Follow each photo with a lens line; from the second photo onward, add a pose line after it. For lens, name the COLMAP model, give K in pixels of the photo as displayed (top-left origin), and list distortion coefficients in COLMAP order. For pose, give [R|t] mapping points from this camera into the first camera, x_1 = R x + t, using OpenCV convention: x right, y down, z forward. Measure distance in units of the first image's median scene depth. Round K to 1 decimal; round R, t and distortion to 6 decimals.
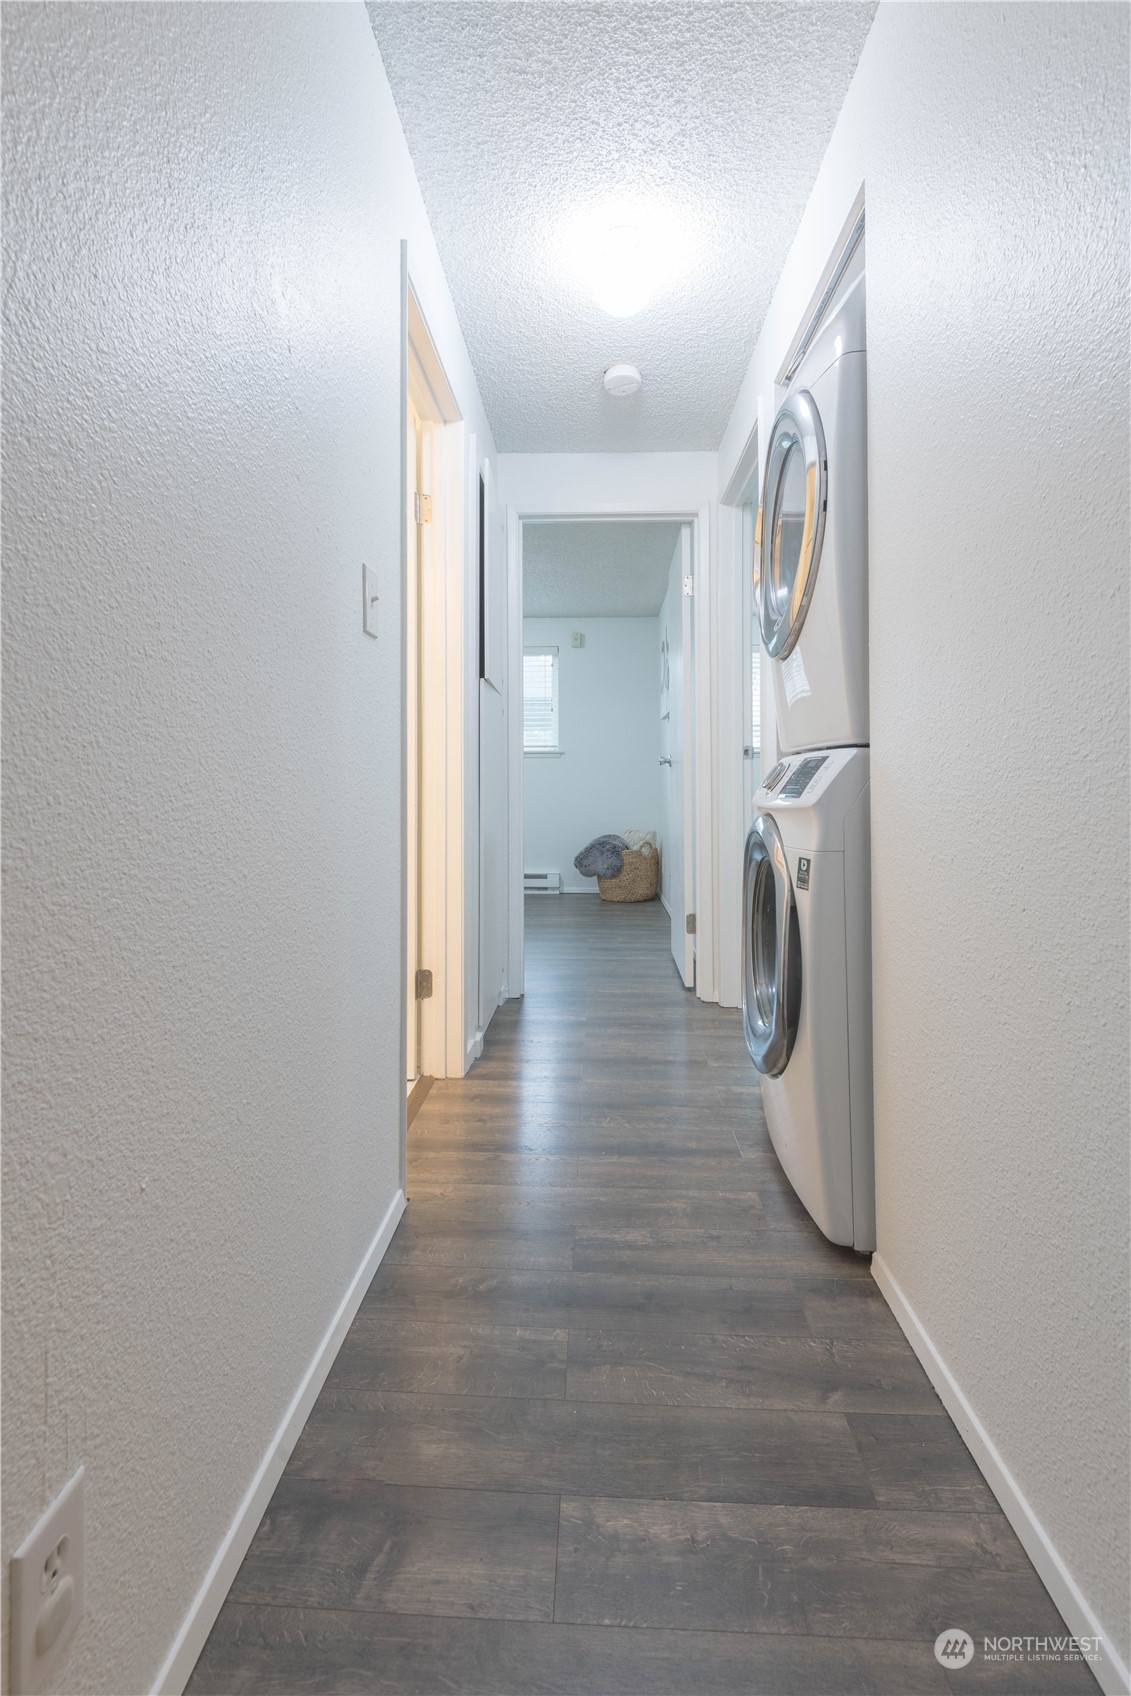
lens RADIAL K [[793.0, 0, 564.8], [0, 793.0, 844.2], [0, 0, 1]] dist [-0.001761, -0.005678]
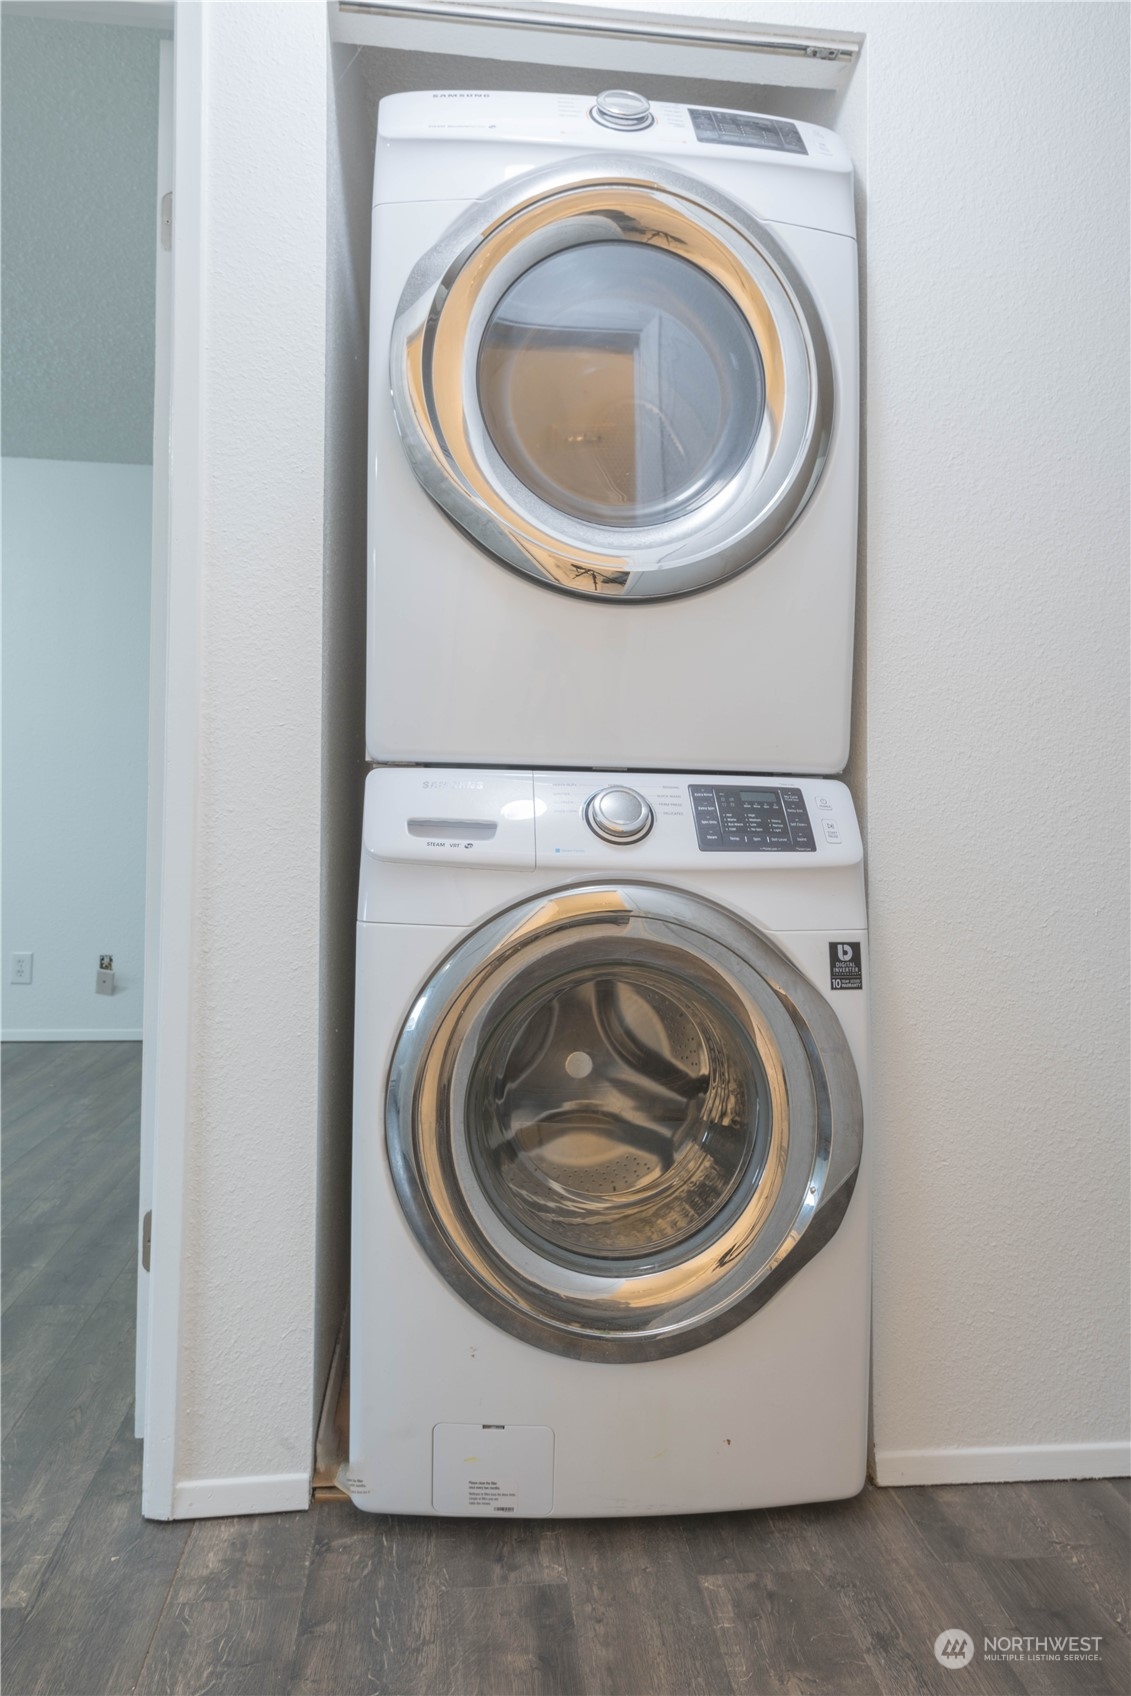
lens RADIAL K [[1061.3, 0, 565.3], [0, 1061.3, 847.0], [0, 0, 1]] dist [0.000237, -0.000398]
pose [[-0.159834, 0.000040, 0.987144, -0.508339], [0.047566, 0.998839, 0.007661, -0.076915], [-0.985997, 0.048179, -0.159650, 1.303116]]
